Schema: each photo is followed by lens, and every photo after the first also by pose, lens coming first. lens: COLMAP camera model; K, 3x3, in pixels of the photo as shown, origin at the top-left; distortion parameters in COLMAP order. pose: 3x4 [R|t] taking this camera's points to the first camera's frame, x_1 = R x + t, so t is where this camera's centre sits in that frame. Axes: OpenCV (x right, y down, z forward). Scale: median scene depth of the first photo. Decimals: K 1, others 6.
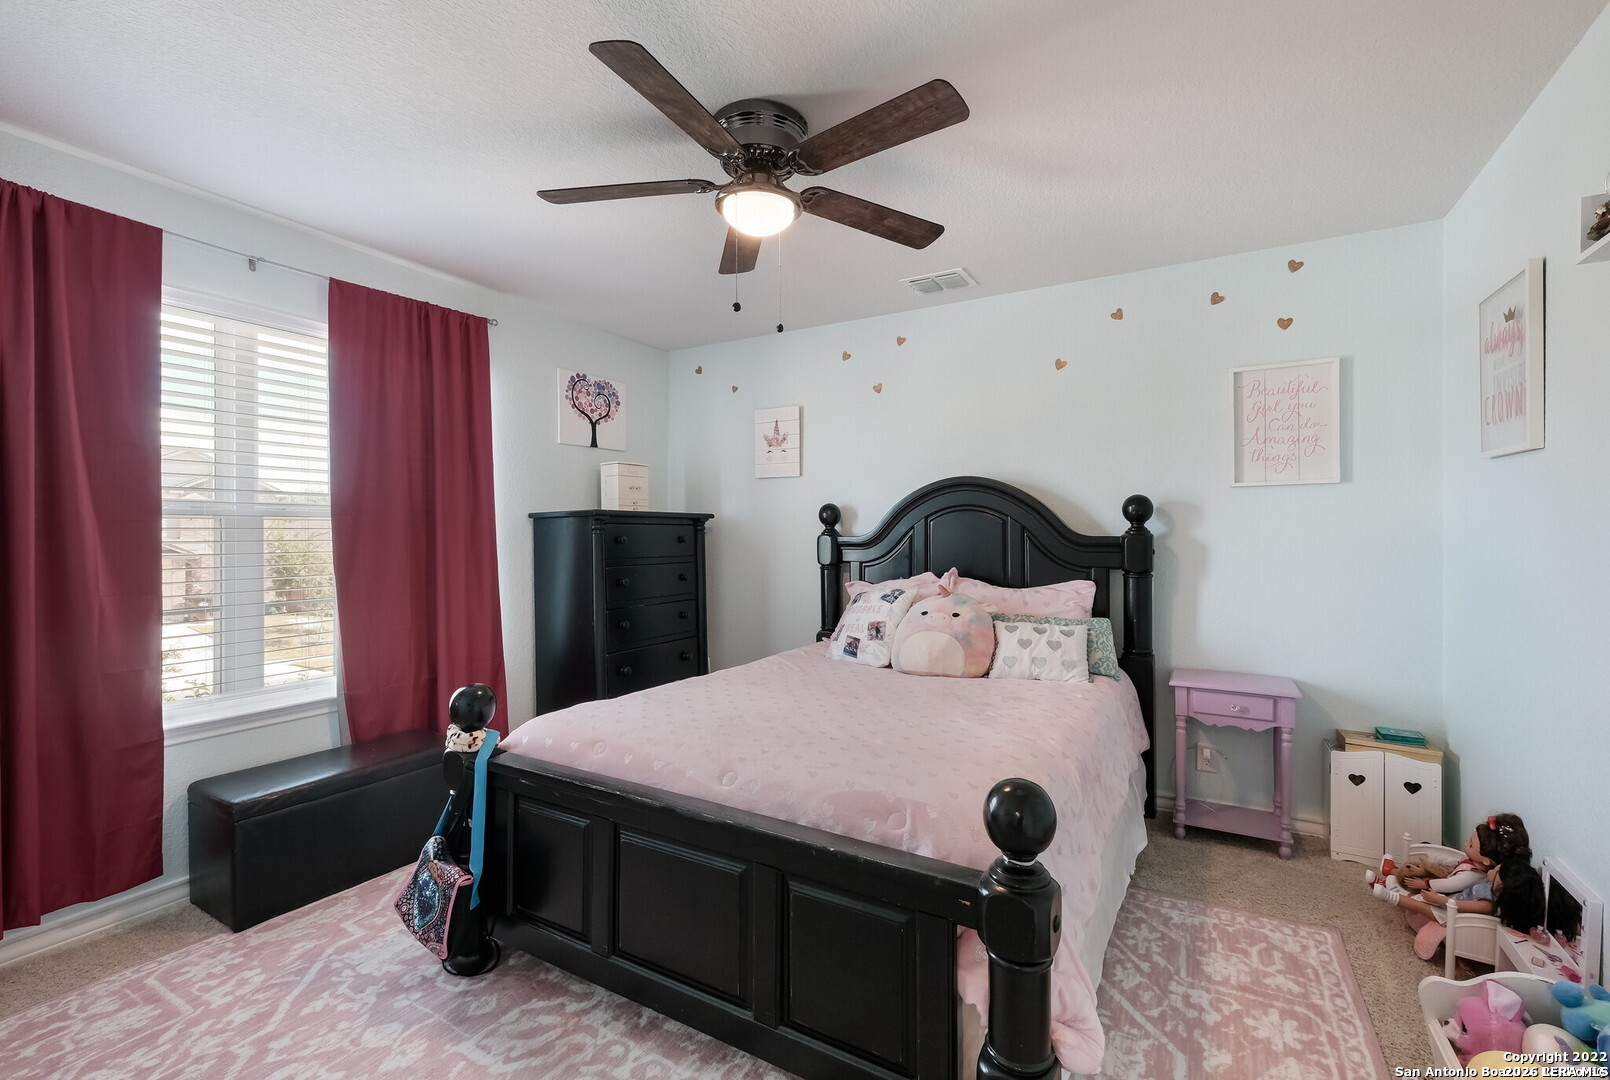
lens RADIAL K [[694.2, 0, 763.2], [0, 694.2, 534.0], [0, 0, 1]] dist [-0.000895, 0.001345]
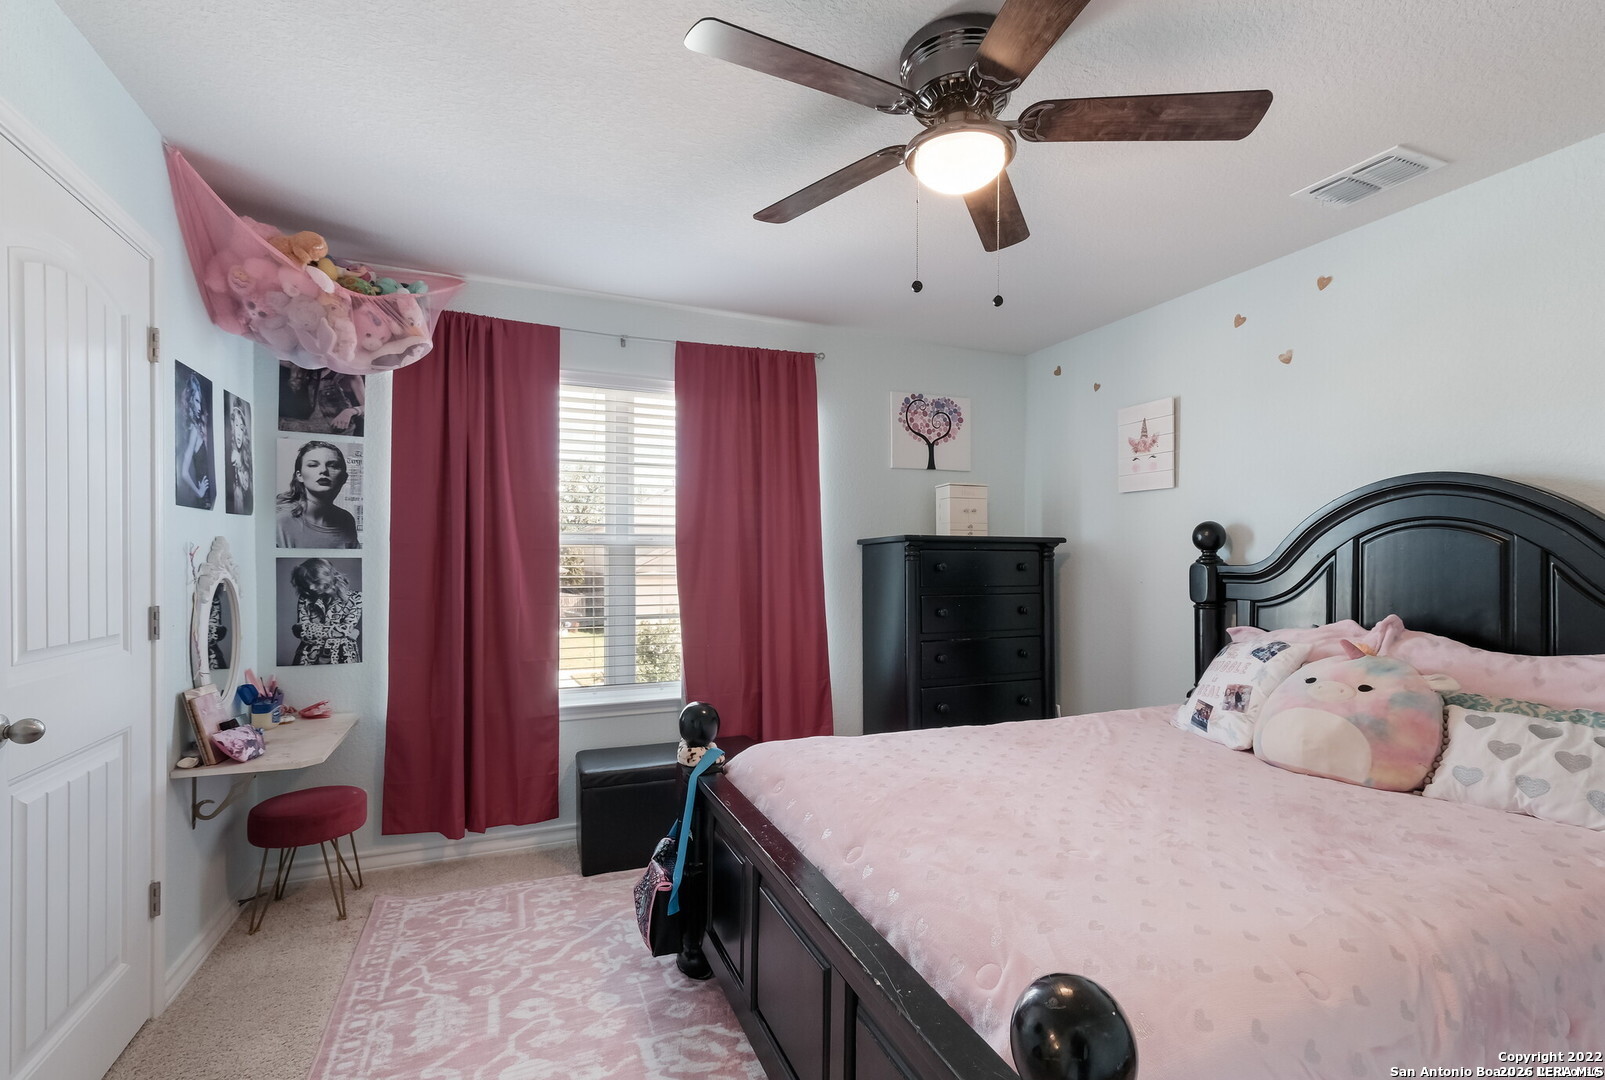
lens RADIAL K [[692.0, 0, 788.5], [0, 692.0, 565.1], [0, 0, 1]] dist [-0.000895, 0.001345]
pose [[0.810472, 0.007672, -0.585727, 0.253743], [-0.003622, 0.999961, 0.008086, -0.001457], [0.585766, -0.004431, 0.810468, 0.189766]]
